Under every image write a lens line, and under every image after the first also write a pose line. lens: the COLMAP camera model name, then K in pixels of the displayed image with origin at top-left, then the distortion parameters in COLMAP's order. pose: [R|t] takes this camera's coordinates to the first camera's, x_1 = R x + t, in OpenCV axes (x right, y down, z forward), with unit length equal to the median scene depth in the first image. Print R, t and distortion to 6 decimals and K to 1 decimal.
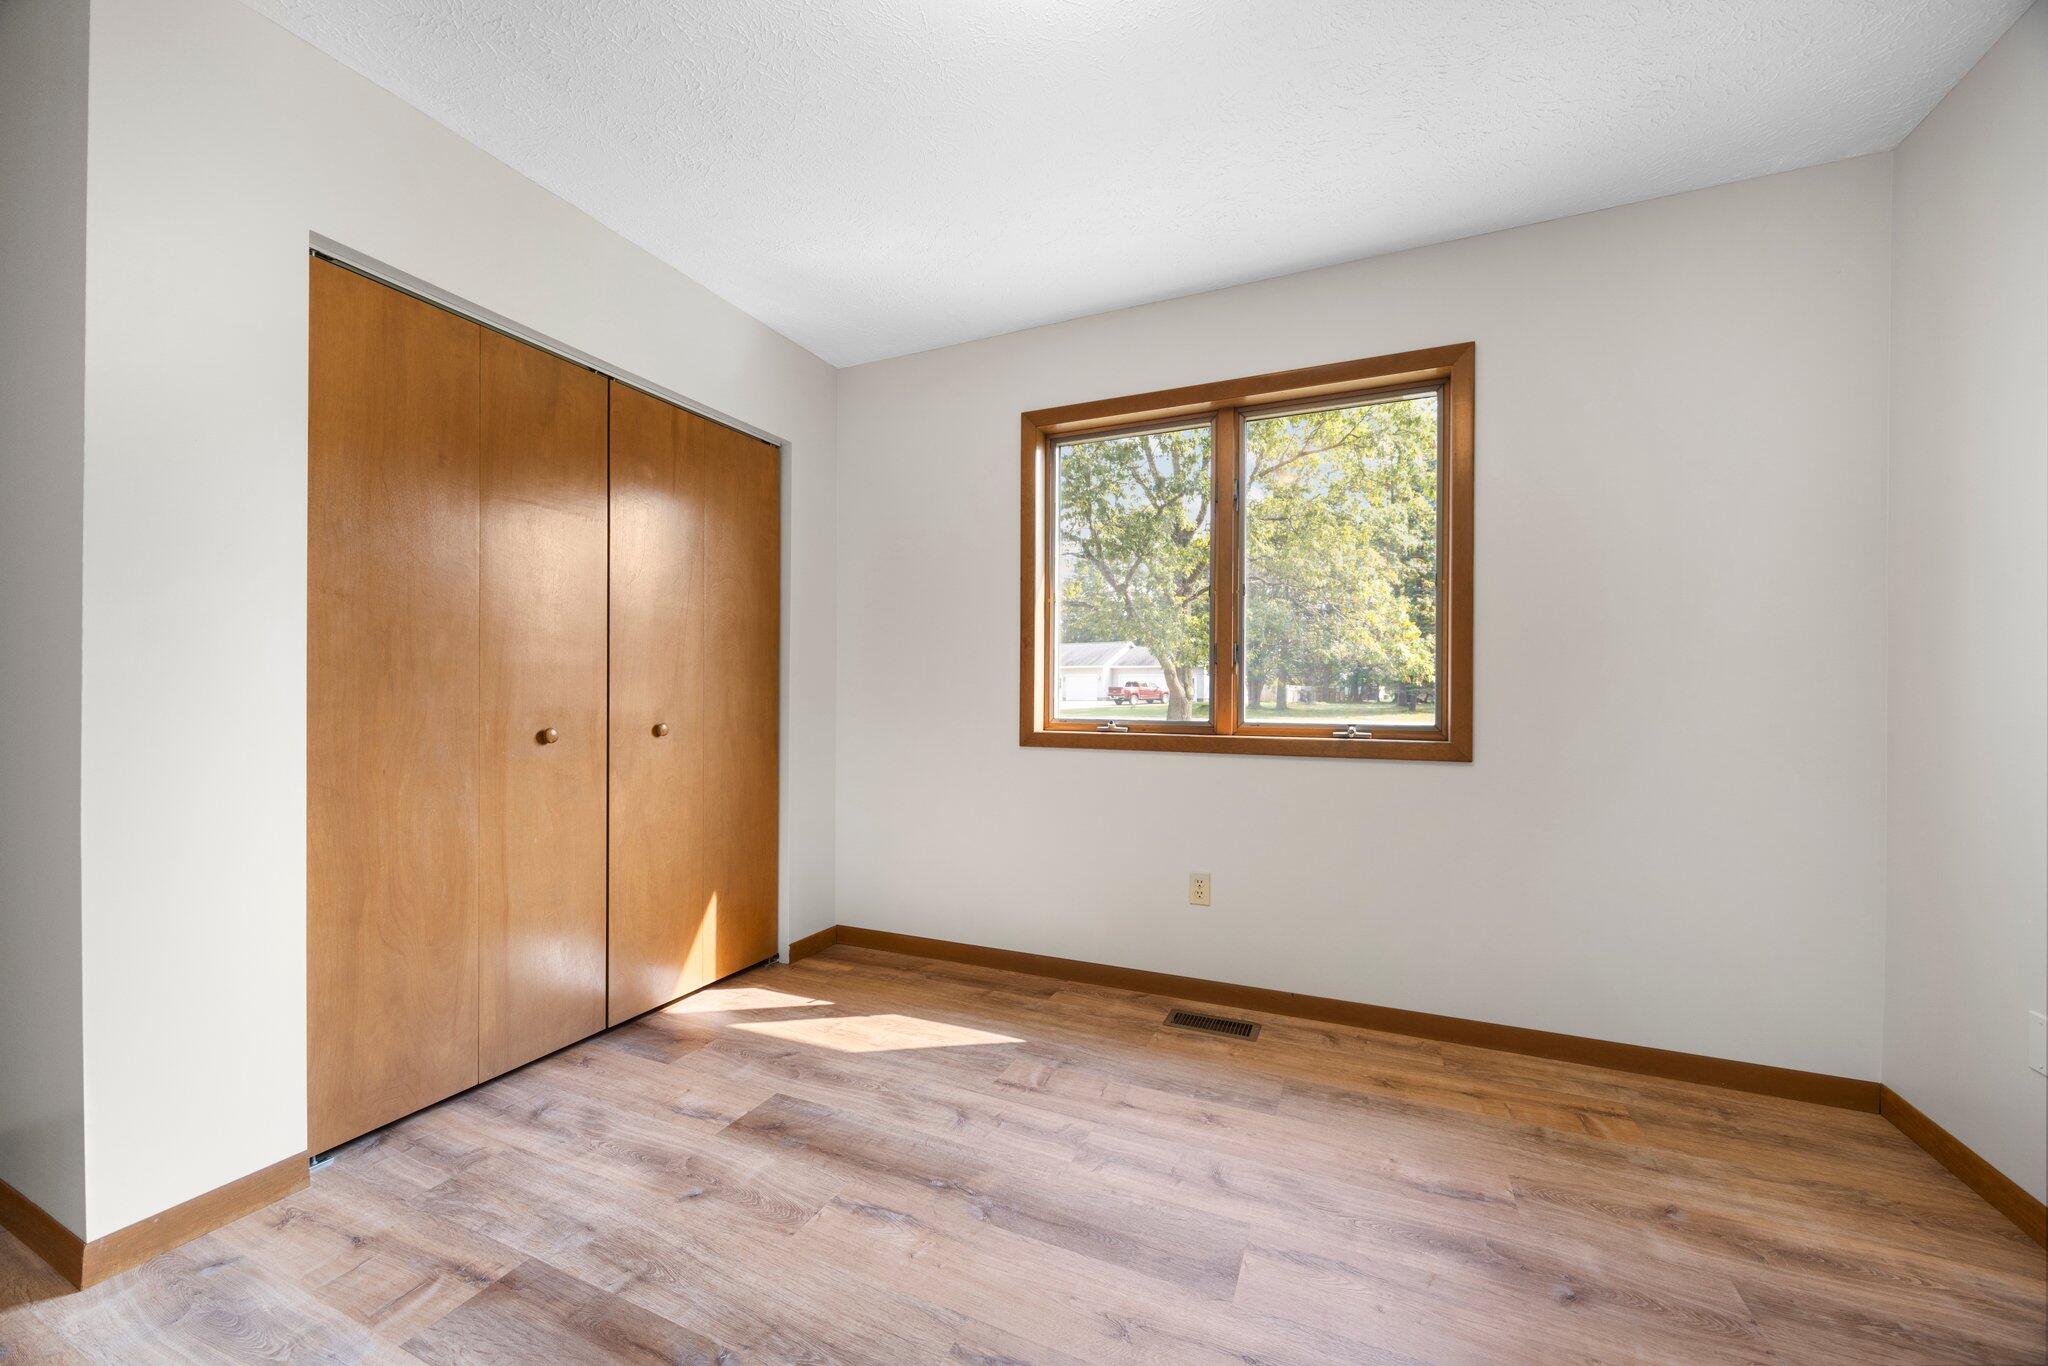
lens RADIAL K [[792.1, 0, 1016.6], [0, 792.1, 691.3], [0, 0, 1]] dist [-0.000512, -0.000322]
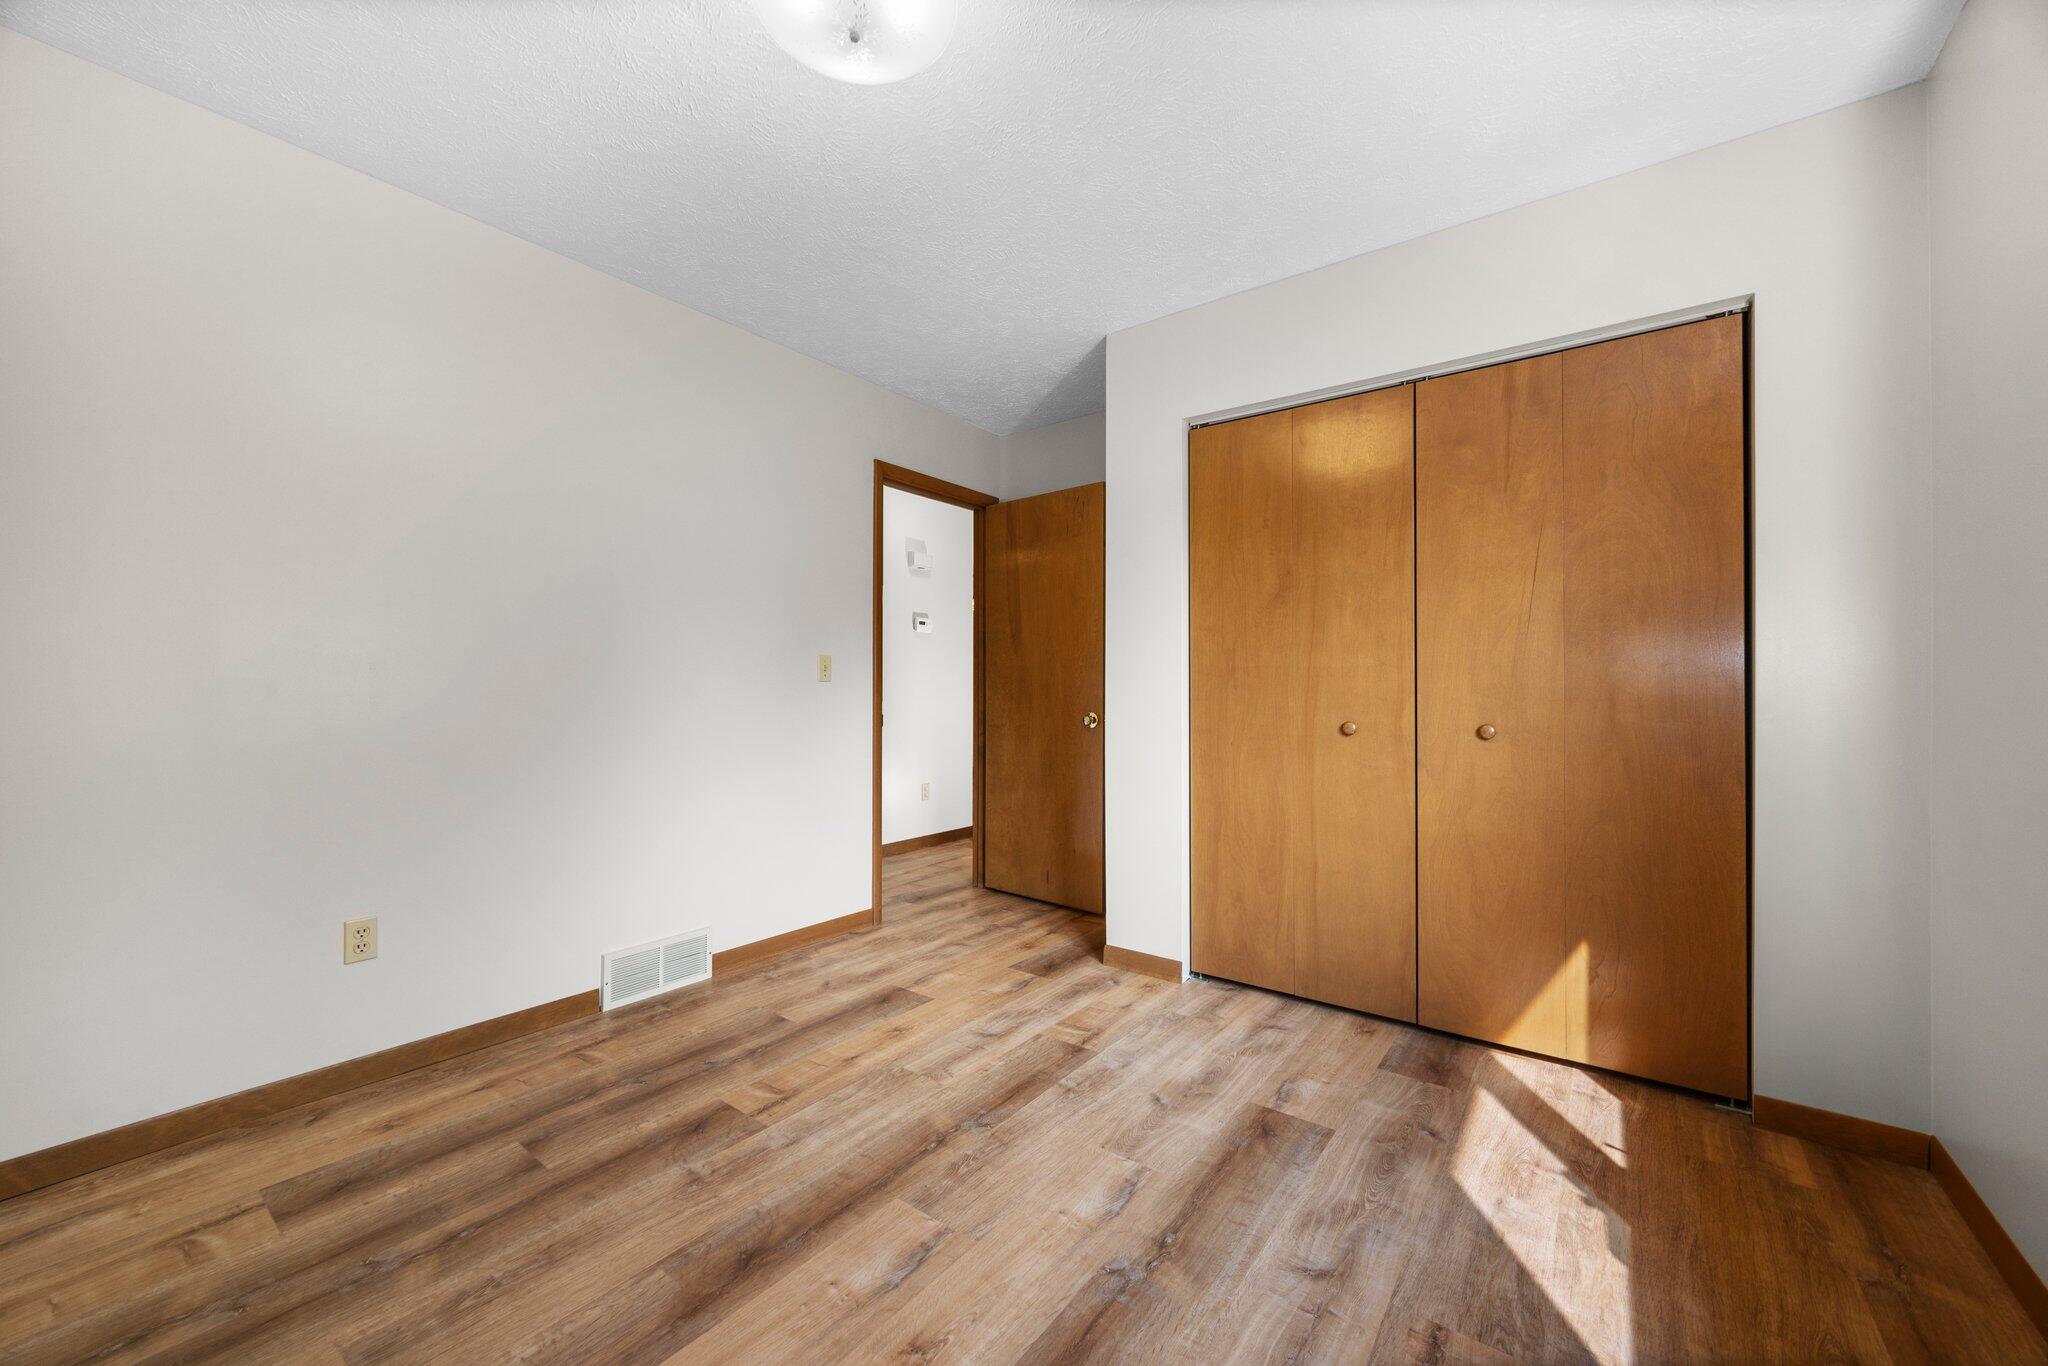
lens RADIAL K [[792.1, 0, 1022.7], [0, 792.1, 676.7], [0, 0, 1]] dist [-0.000512, -0.000322]
pose [[-0.225654, -0.013685, -0.974111, 0.733849], [0.001390, 0.999896, -0.014369, -0.004007], [0.974206, -0.004597, -0.225612, 0.929036]]
